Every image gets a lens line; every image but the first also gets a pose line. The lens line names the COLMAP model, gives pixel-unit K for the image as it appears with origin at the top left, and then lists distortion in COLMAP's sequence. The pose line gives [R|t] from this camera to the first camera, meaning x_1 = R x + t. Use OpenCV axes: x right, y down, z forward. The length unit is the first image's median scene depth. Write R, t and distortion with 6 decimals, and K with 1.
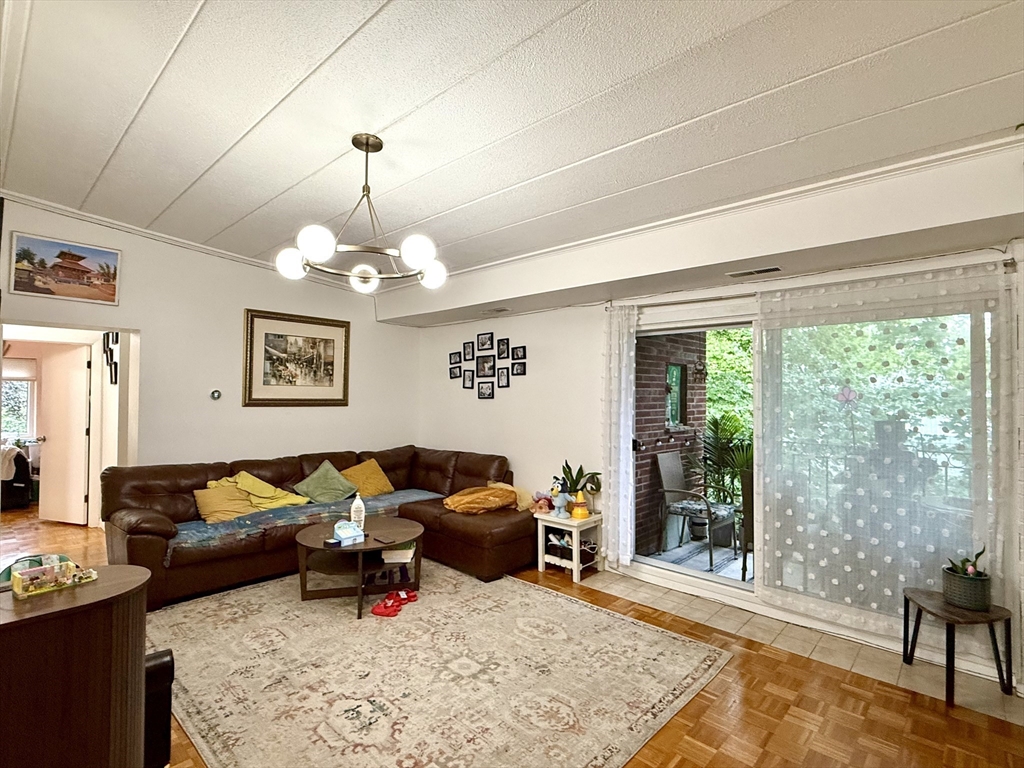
lens RADIAL K [[509.7, 0, 520.4], [0, 509.7, 383.6], [0, 0, 1]] dist [0.008808, -0.002938]
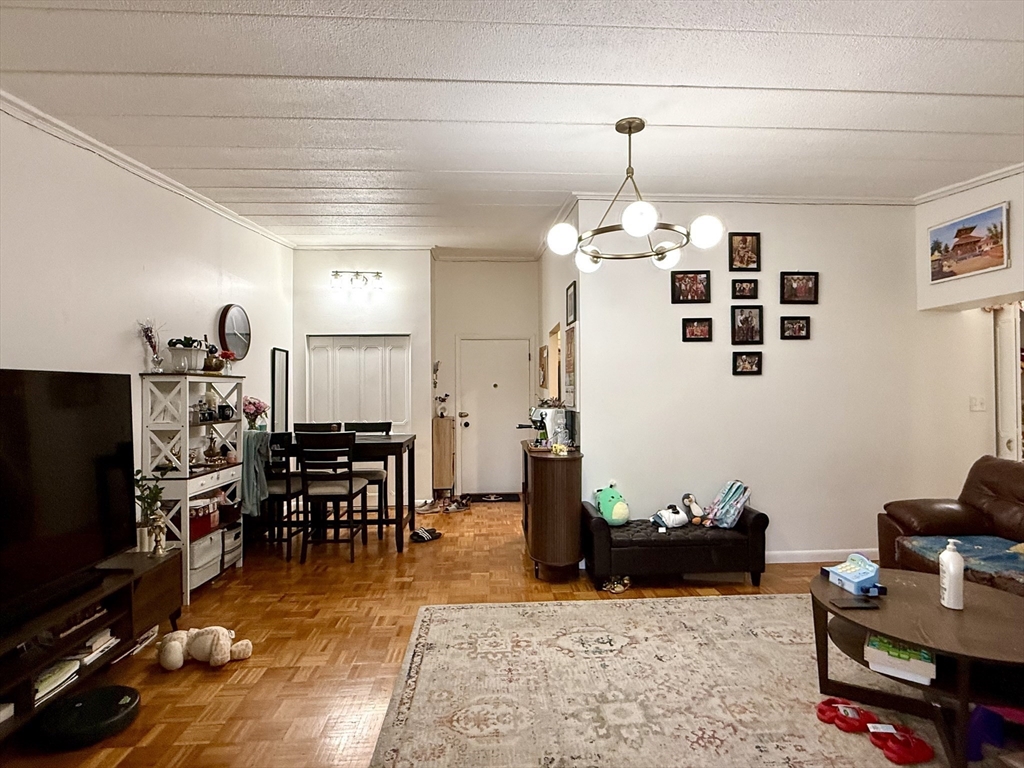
lens RADIAL K [[509.7, 0, 496.4], [0, 509.7, 382.1], [0, 0, 1]] dist [0.008808, -0.002938]
pose [[-0.715517, -0.014233, -0.698451, 0.472981], [0.014682, 0.999265, -0.035403, 0.063254], [0.698441, -0.035586, -0.714782, 1.182182]]
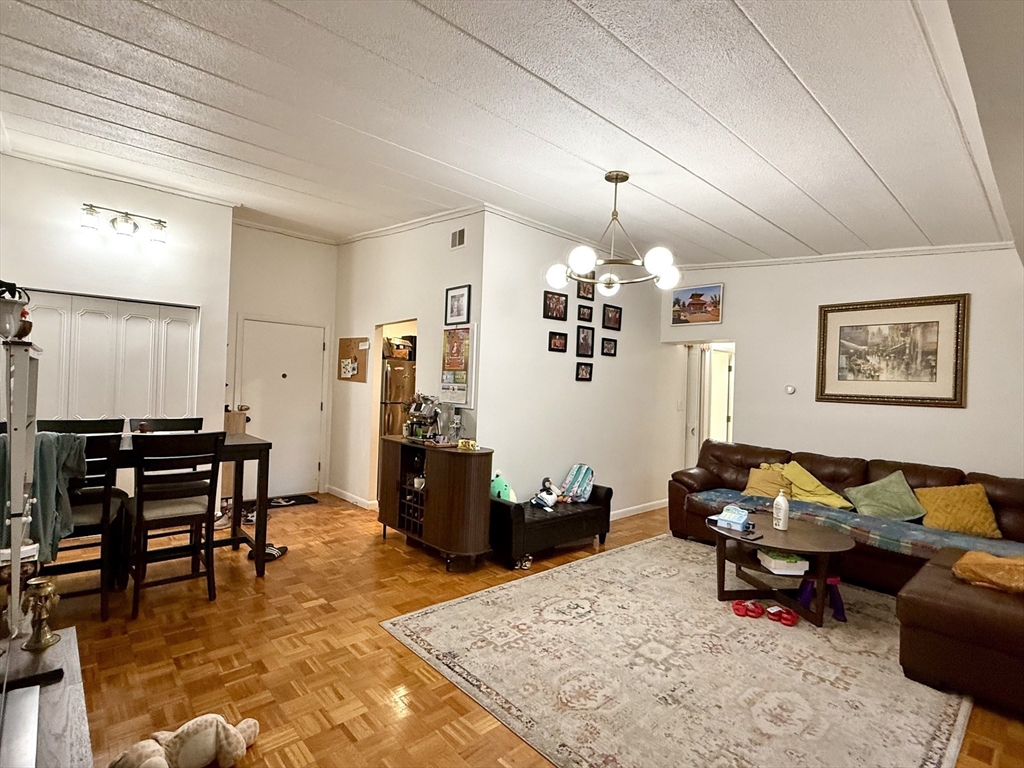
lens RADIAL K [[509.7, 0, 494.1], [0, 509.7, 374.9], [0, 0, 1]] dist [0.008808, -0.002938]
pose [[-0.124498, -0.036217, -0.991559, 0.757407], [-0.017101, 0.999264, -0.034351, 0.052075], [0.992073, 0.012680, -0.125025, 0.666177]]
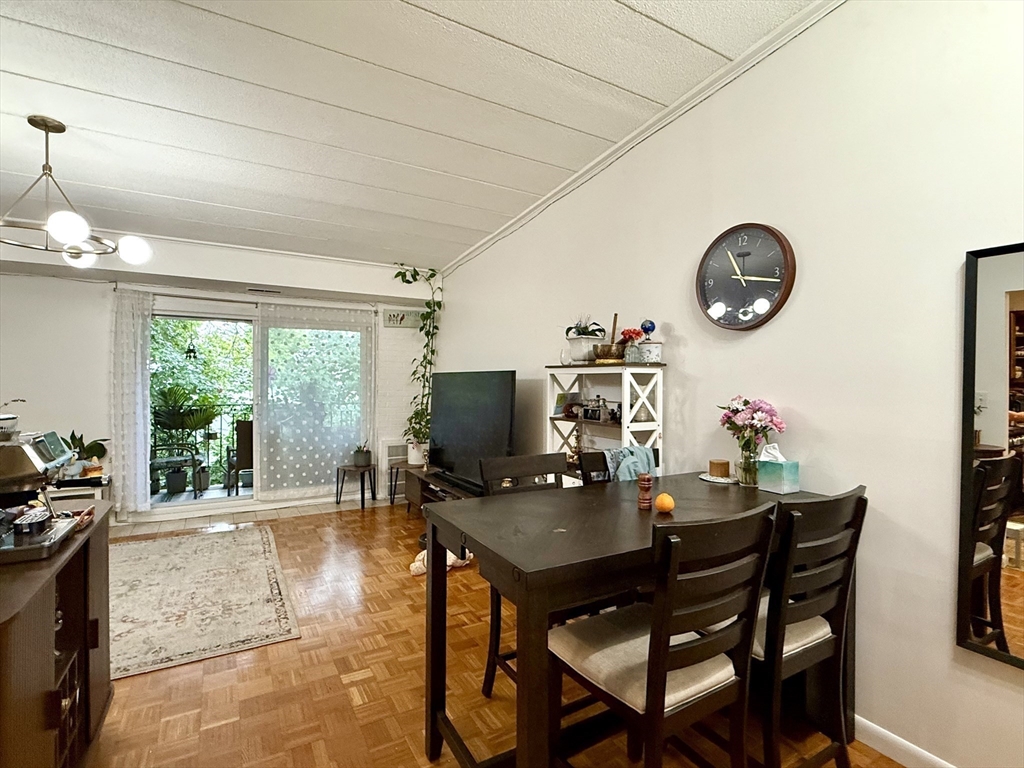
lens RADIAL K [[509.7, 0, 514.9], [0, 509.7, 383.9], [0, 0, 1]] dist [0.008808, -0.002938]
pose [[0.296787, -0.011263, 0.954877, -0.800142], [-0.023833, 0.999532, 0.019197, 0.018631], [-0.954646, -0.028455, 0.296379, -0.202624]]
